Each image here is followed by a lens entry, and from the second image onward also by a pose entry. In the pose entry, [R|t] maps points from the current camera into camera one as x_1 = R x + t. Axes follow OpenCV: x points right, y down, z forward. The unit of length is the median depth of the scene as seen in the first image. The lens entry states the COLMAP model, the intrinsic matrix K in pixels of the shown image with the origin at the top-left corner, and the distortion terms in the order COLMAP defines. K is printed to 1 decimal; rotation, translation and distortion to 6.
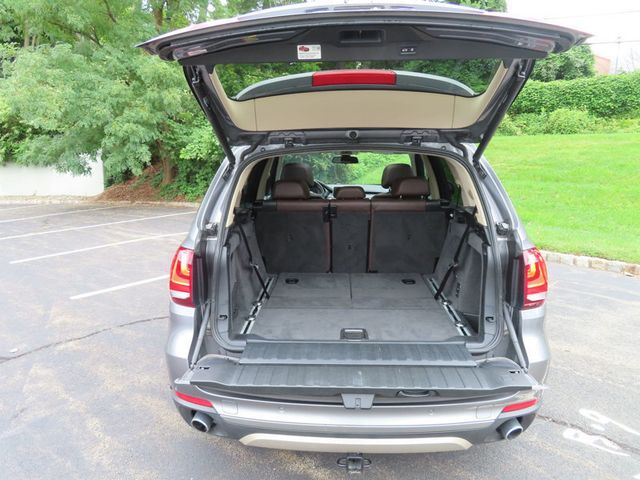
lens RADIAL K [[468.0, 0, 320.0], [0, 468.0, 240.0], [0, 0, 1]] dist [0.001500, 0.001297]
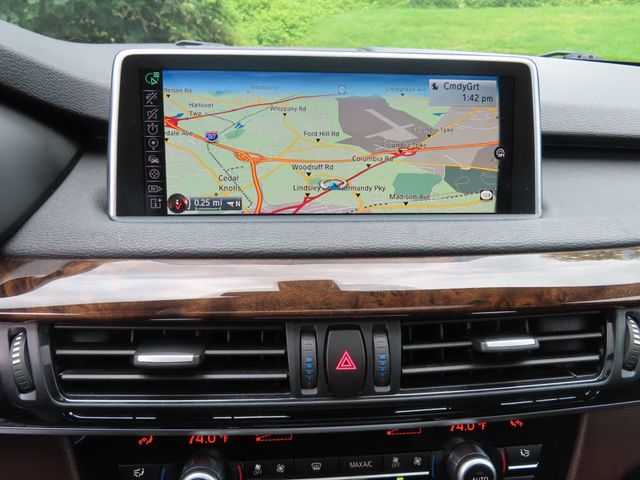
lens RADIAL K [[470.7, 0, 320.0], [0, 470.7, 240.0], [0, 0, 1]] dist [0.000793, -0.004855]
pose [[0.971512, -0.068173, 0.226972, 0.011779], [0.018462, 0.976593, 0.214302, -0.031166], [-0.236268, -0.204006, 0.950031, 0.282573]]
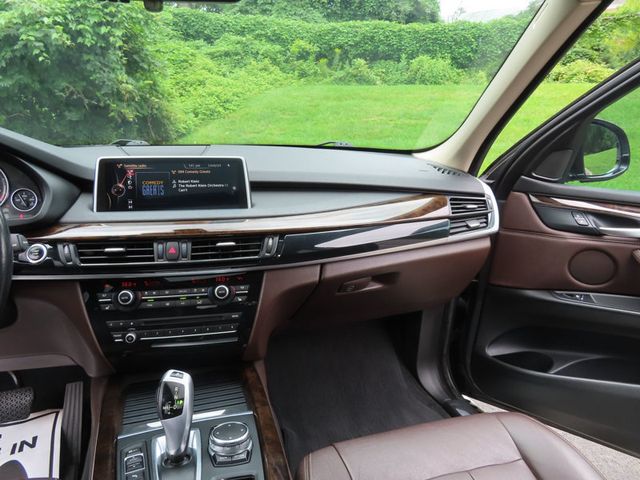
lens RADIAL K [[468.8, 0, 324.3], [0, 468.8, 236.9], [0, 0, 1]] dist [-0.004253, -0.000076]
pose [[0.931928, -0.072491, 0.355323, 0.013341], [0.045436, 0.995437, 0.083915, -0.028798], [-0.359785, -0.062058, 0.930969, 0.243100]]
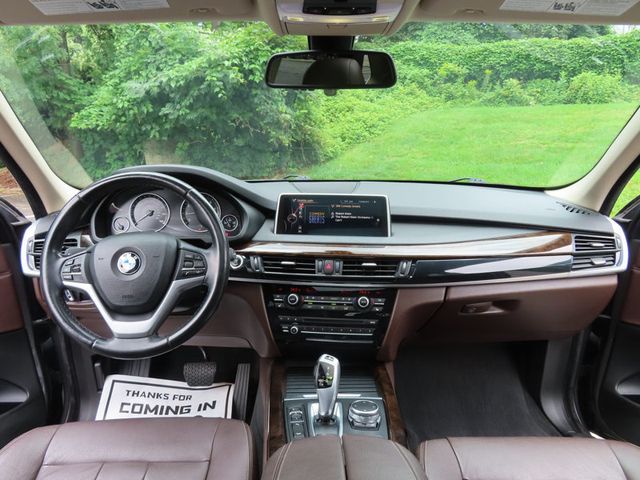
lens RADIAL K [[468.0, 0, 320.0], [0, 468.0, 240.0], [0, 0, 1]] dist [0.001500, 0.001297]
pose [[0.997830, -0.005516, 0.065609, 0.010340], [0.002874, 0.999184, 0.040289, -0.030274], [-0.065778, -0.040013, 0.997032, 0.230118]]
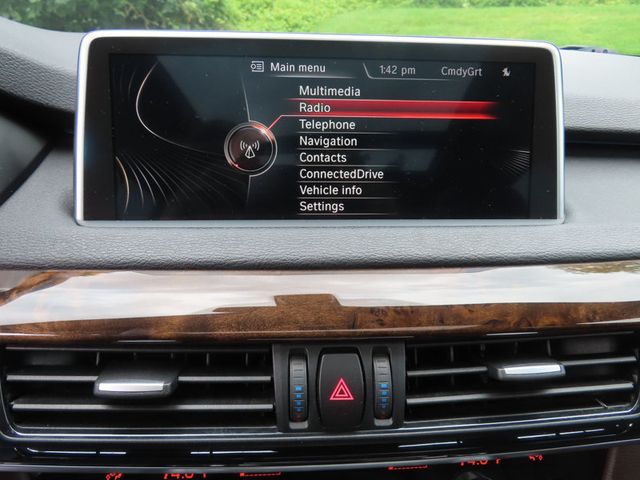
lens RADIAL K [[471.9, 0, 320.0], [0, 471.9, 240.0], [0, 0, 1]] dist [-0.005395, 0.002315]
pose [[0.972967, -0.064722, 0.221690, 0.012577], [0.016286, 0.976766, 0.213691, -0.030969], [-0.230370, -0.204304, 0.951415, 0.284563]]
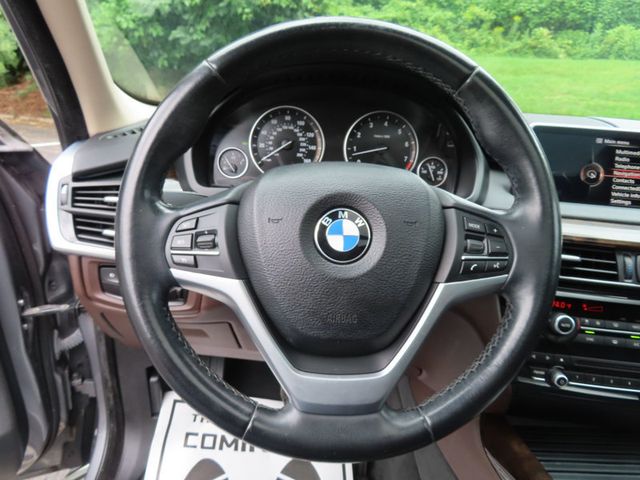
lens RADIAL K [[468.3, 0, 319.2], [0, 468.3, 235.2], [0, 0, 1]] dist [0.002803, 0.004557]
pose [[0.995446, 0.044929, 0.084072, -0.011340], [-0.056302, 0.988801, 0.138213, -0.029727], [-0.076920, -0.142317, 0.986828, 0.264423]]
